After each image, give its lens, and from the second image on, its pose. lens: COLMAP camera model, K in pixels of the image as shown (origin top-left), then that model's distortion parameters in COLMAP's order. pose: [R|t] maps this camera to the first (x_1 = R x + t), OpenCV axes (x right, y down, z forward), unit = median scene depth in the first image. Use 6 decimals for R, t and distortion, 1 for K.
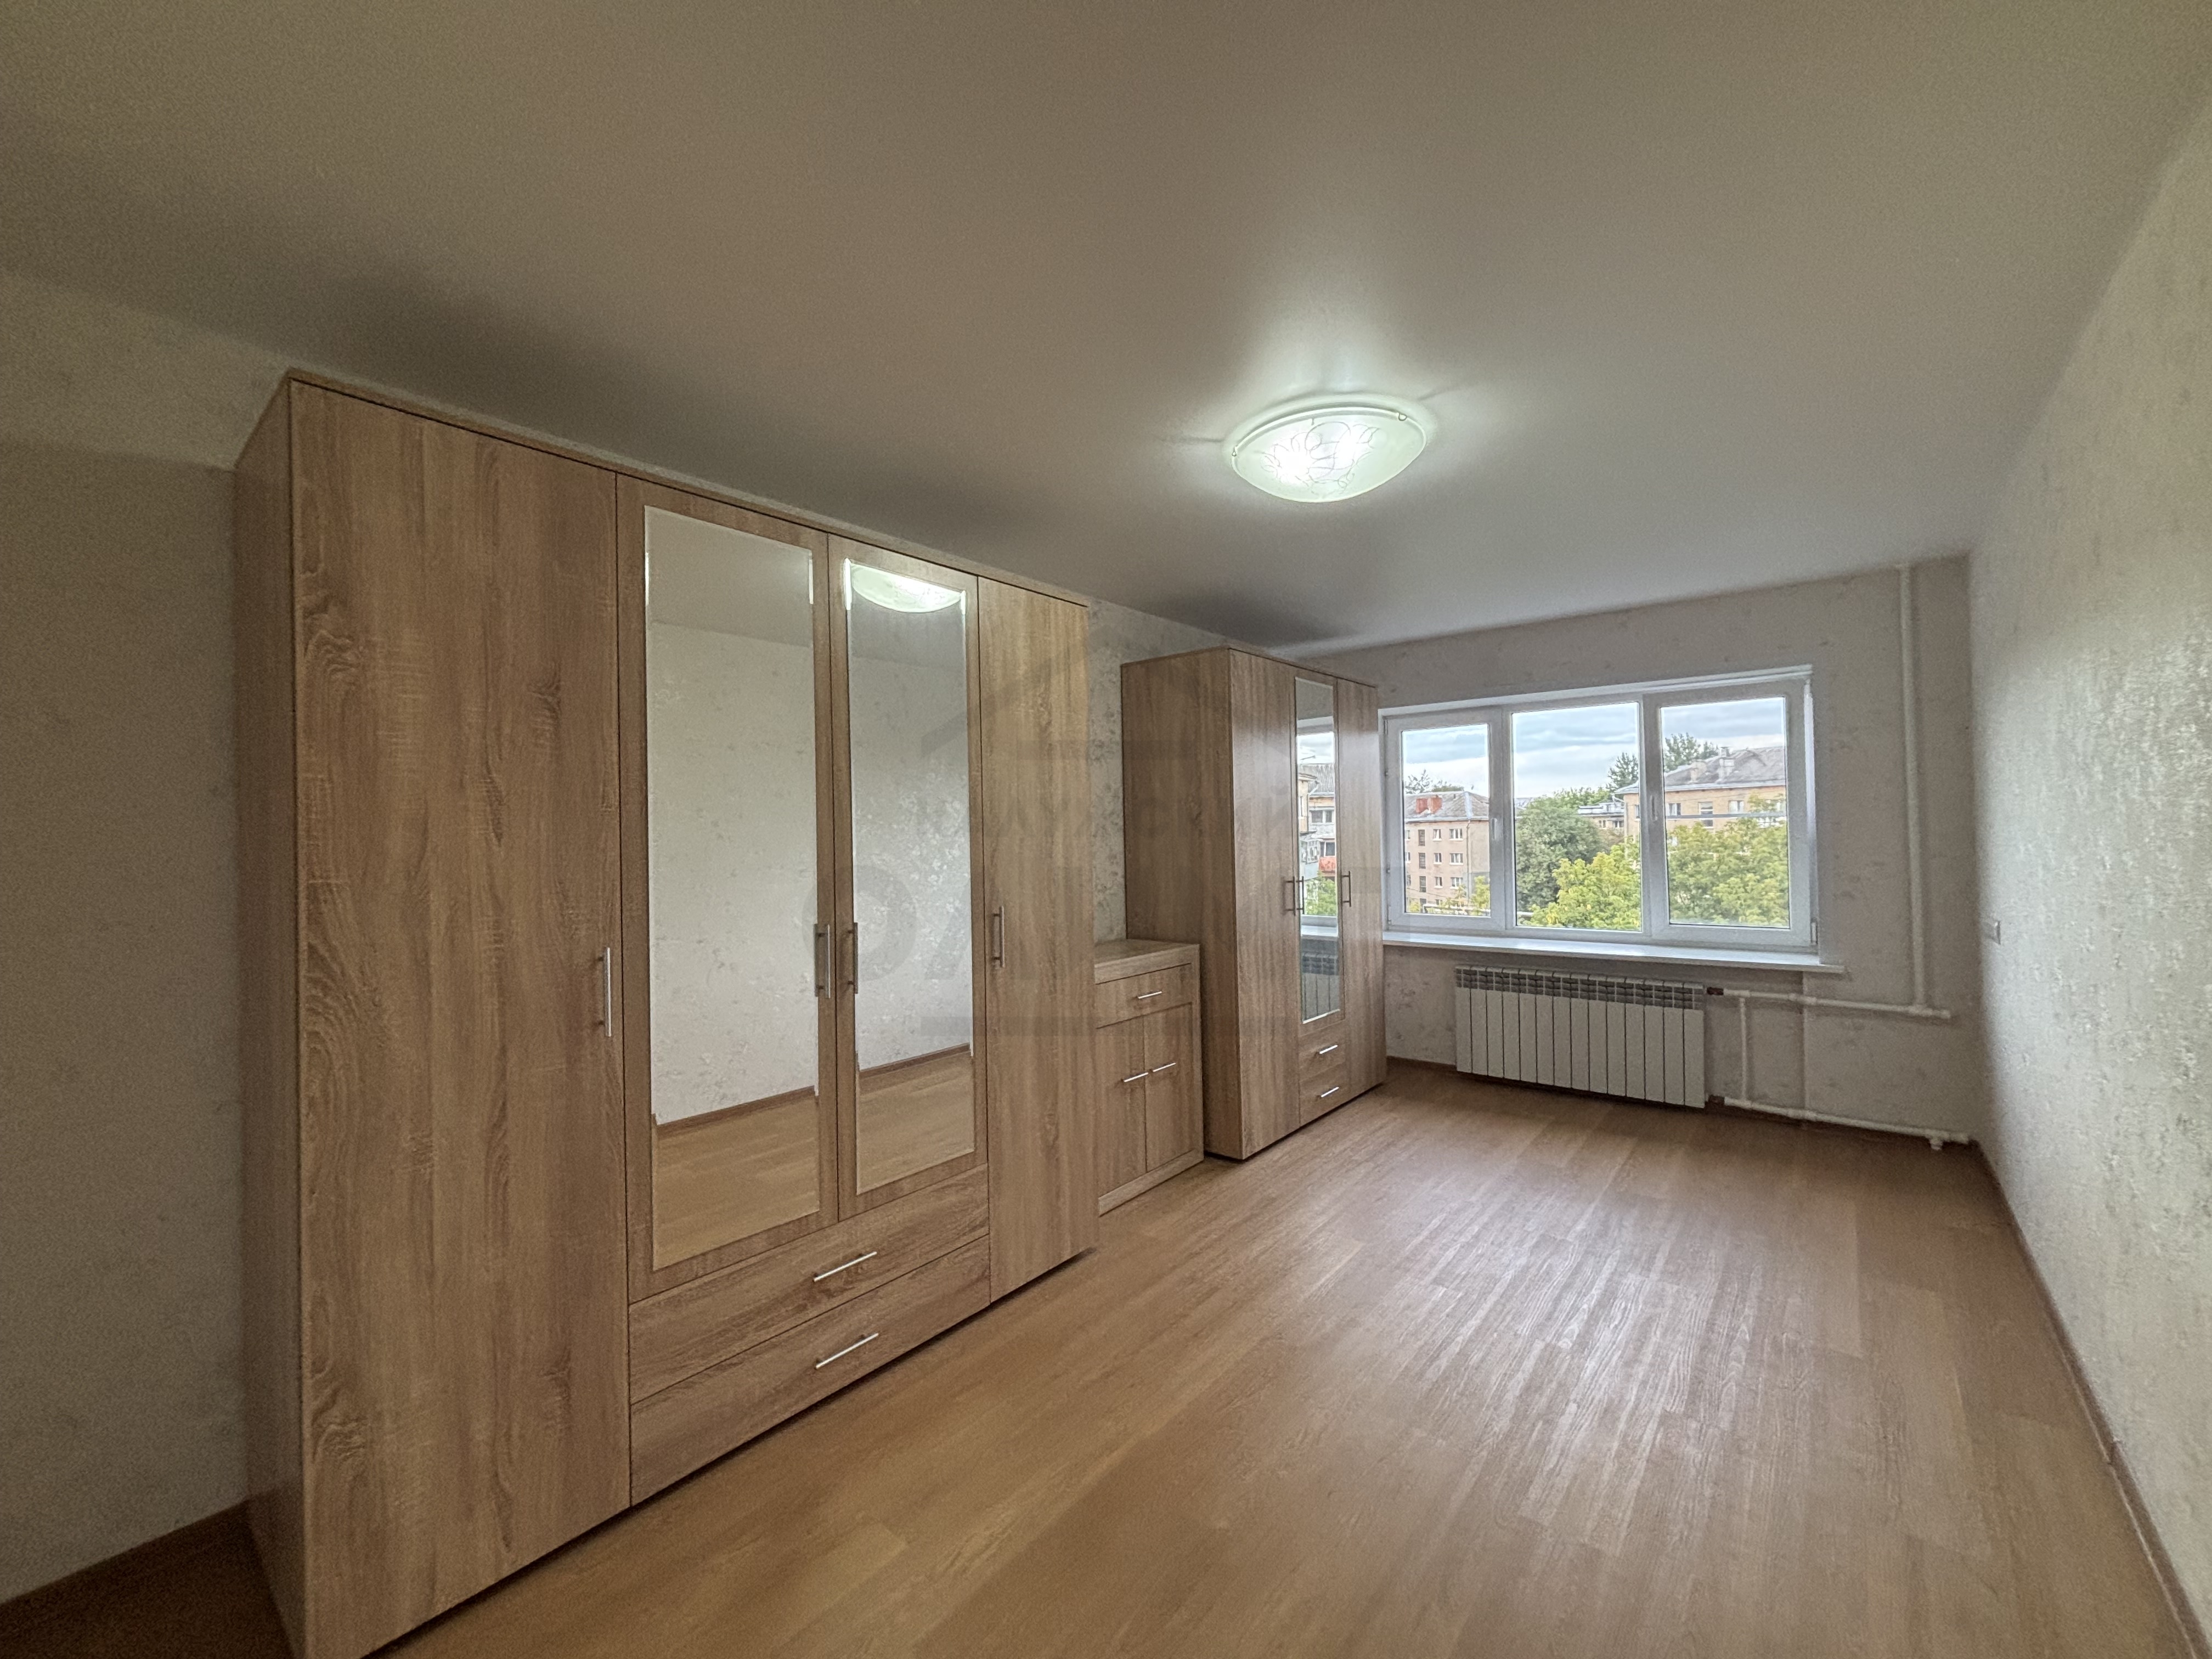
lens RADIAL K [[894.3, 0, 1104.5], [0, 894.3, 832.0], [0, 0, 1]] dist [-0.004544, 0.002277]
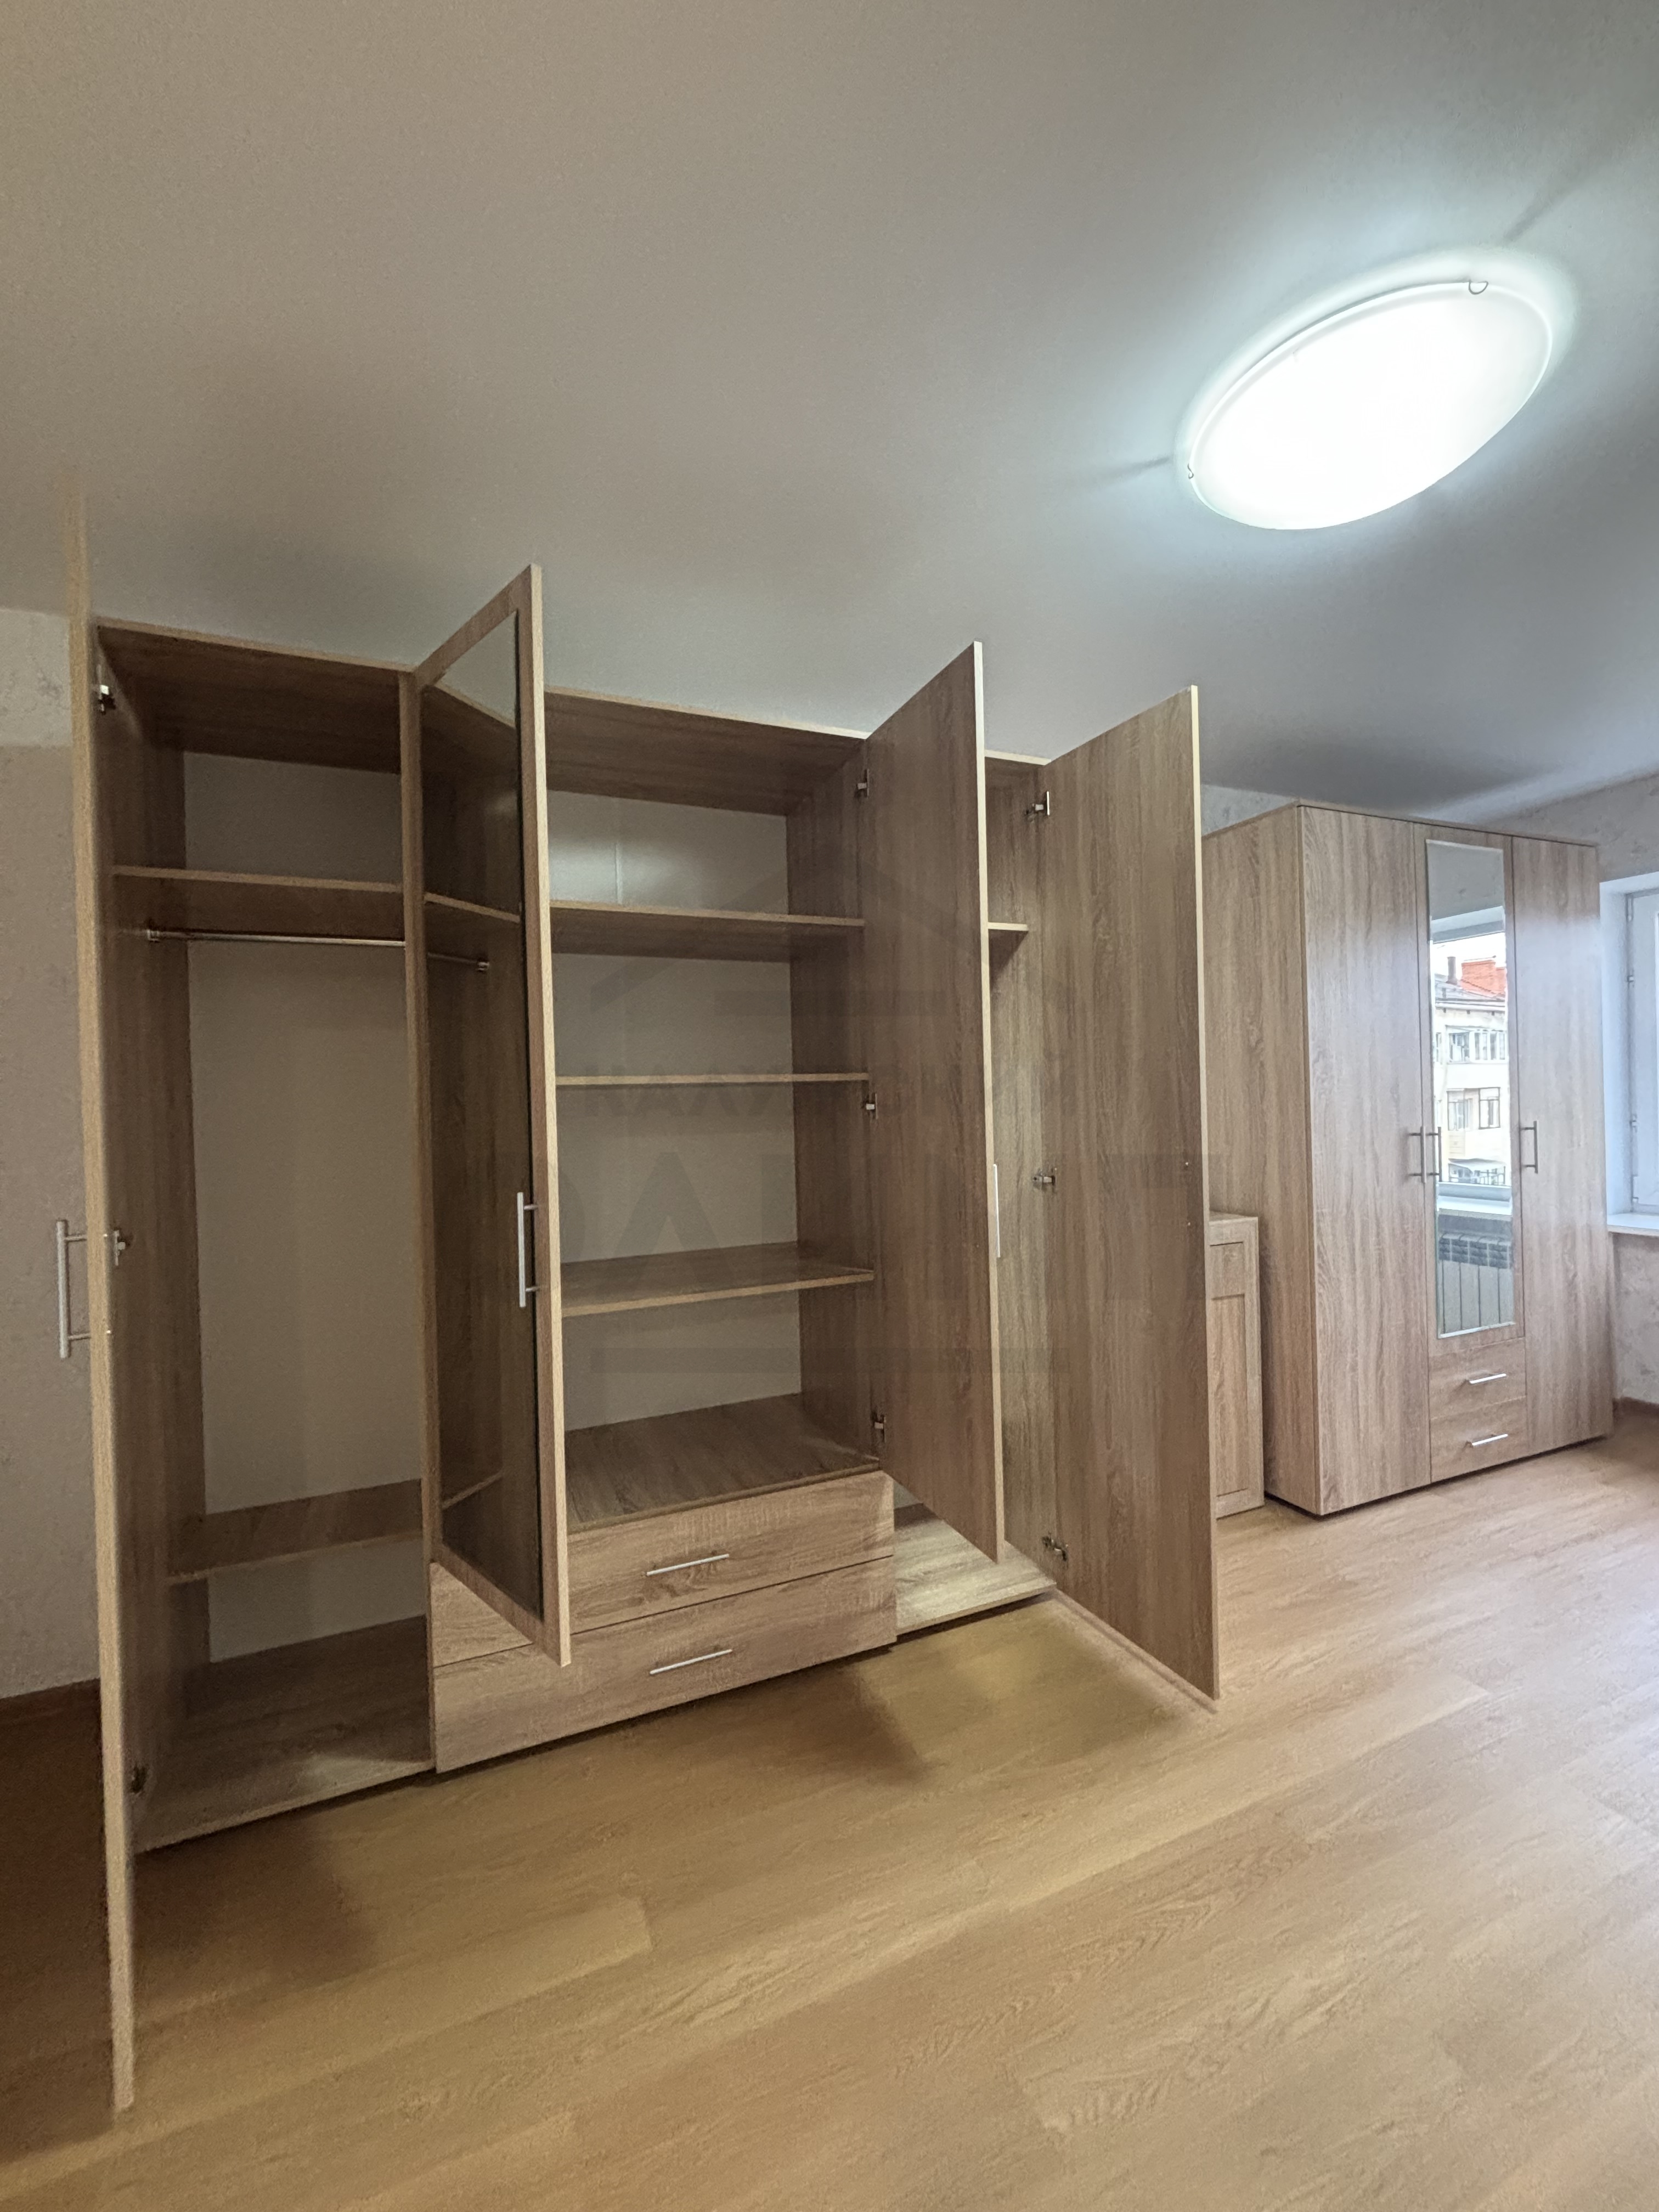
lens RADIAL K [[894.3, 0, 823.6], [0, 894.3, 1110.3], [0, 0, 1]] dist [-0.004544, 0.002277]
pose [[0.885524, -0.001719, -0.464590, 0.119522], [0.012663, 0.999711, 0.020436, 0.016290], [0.464421, -0.023980, 0.885290, 0.159816]]
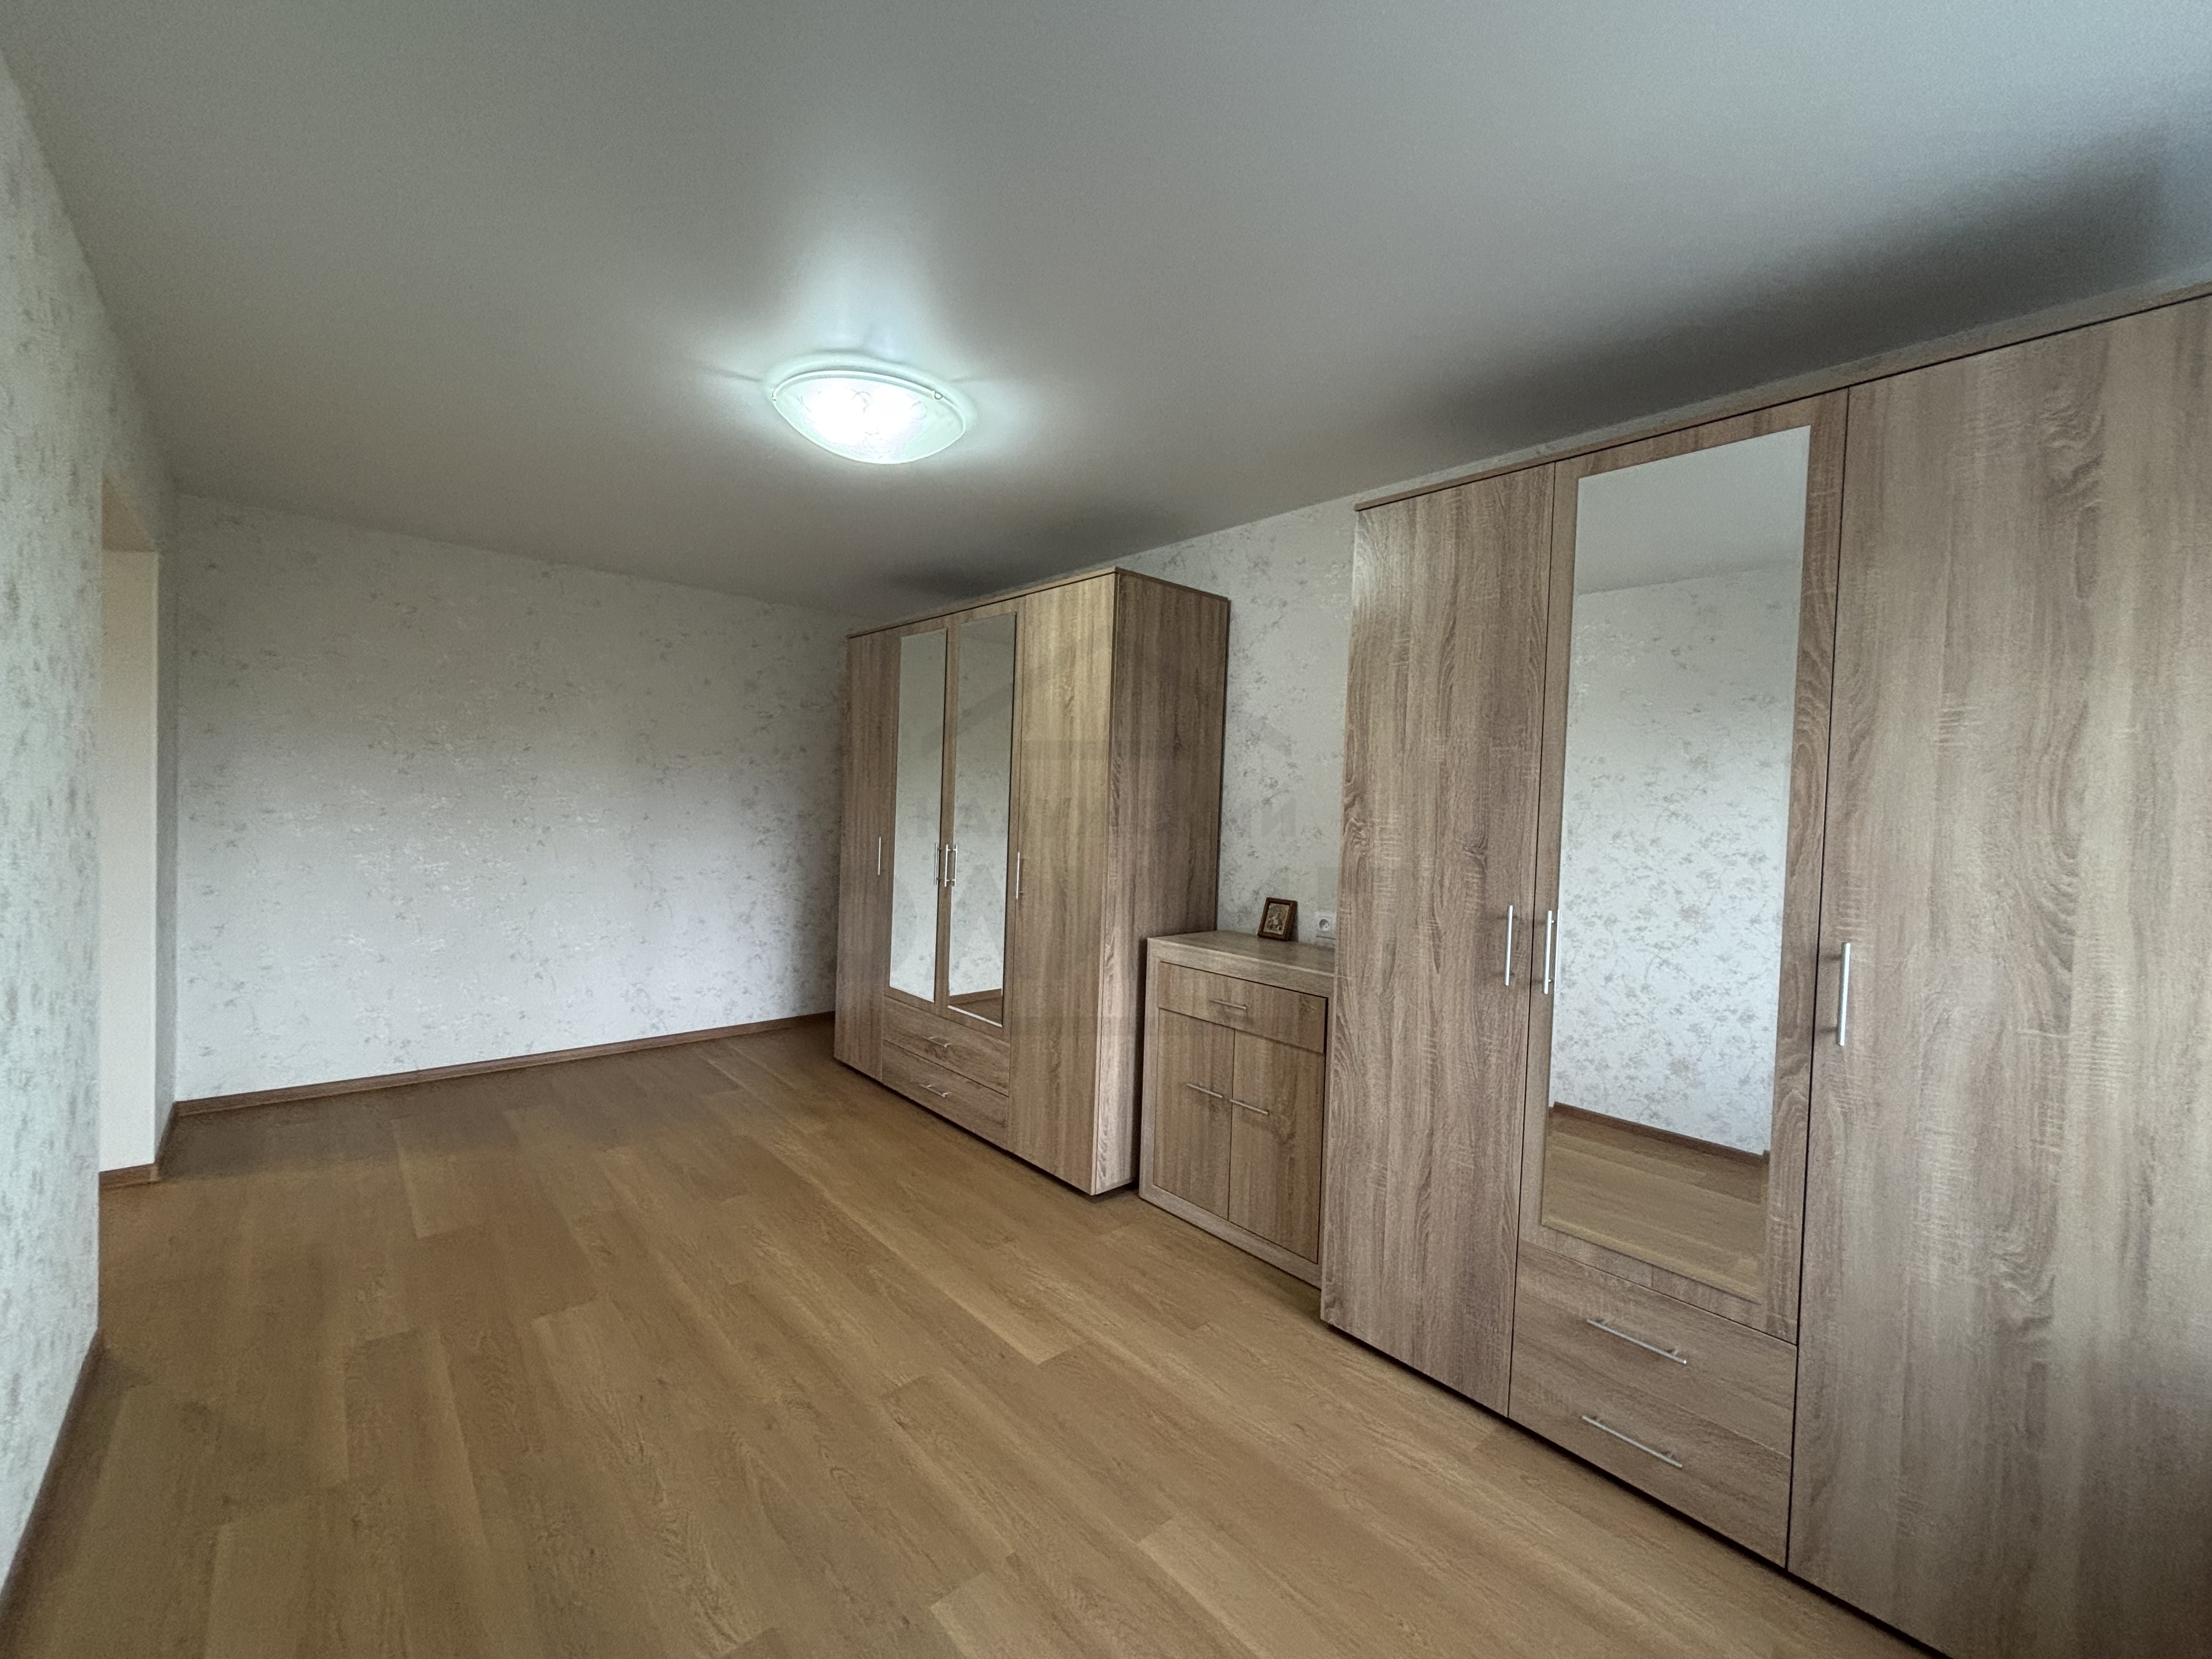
lens RADIAL K [[894.3, 0, 1141.8], [0, 894.3, 823.8], [0, 0, 1]] dist [-0.004544, 0.002277]
pose [[-0.138134, 0.040365, -0.989591, 0.705525], [-0.022416, 0.998786, 0.043869, -0.011752], [0.990160, 0.028242, -0.137061, 0.845373]]
